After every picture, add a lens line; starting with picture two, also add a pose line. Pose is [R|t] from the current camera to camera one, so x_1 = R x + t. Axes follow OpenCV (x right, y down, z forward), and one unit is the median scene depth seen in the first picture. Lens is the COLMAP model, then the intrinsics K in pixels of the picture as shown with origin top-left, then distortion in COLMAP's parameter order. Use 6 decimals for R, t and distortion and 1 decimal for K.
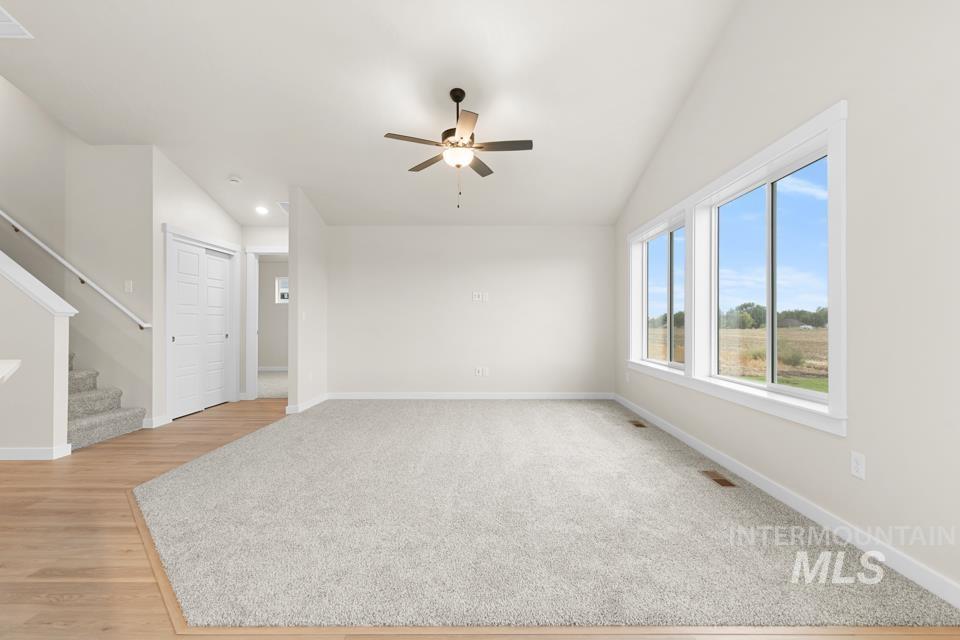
lens RADIAL K [[421.5, 0, 486.3], [0, 421.5, 328.5], [0, 0, 1]] dist [-0.017906, 0.000494]
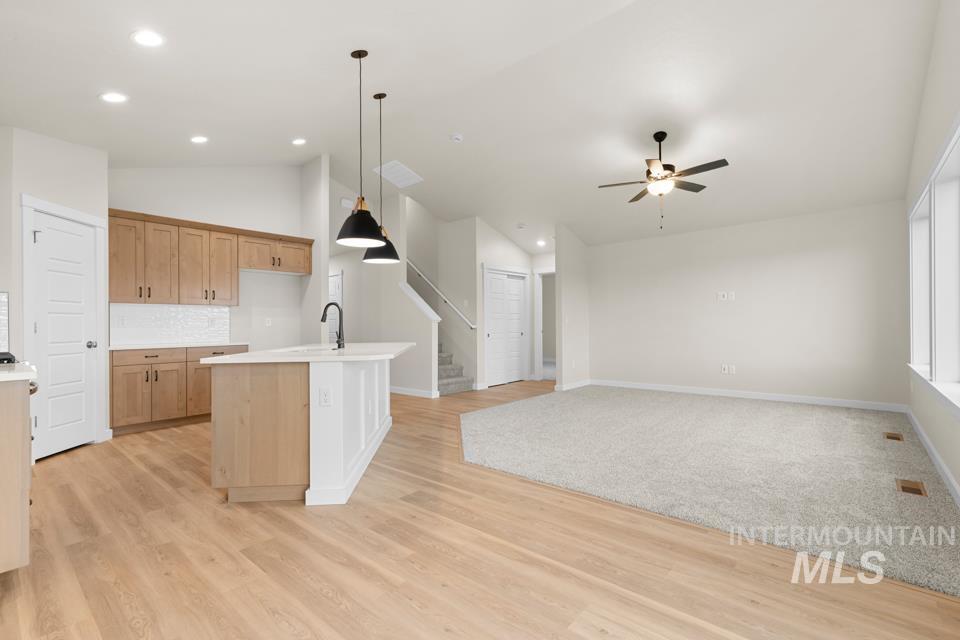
lens RADIAL K [[428.3, 0, 477.5], [0, 428.3, 322.1], [0, 0, 1]] dist [-0.001545, 0.000191]
pose [[0.744049, -0.014600, -0.667966, 0.343289], [0.005123, 0.999856, -0.016148, 0.001297], [0.668106, 0.008593, 0.744017, -0.263325]]
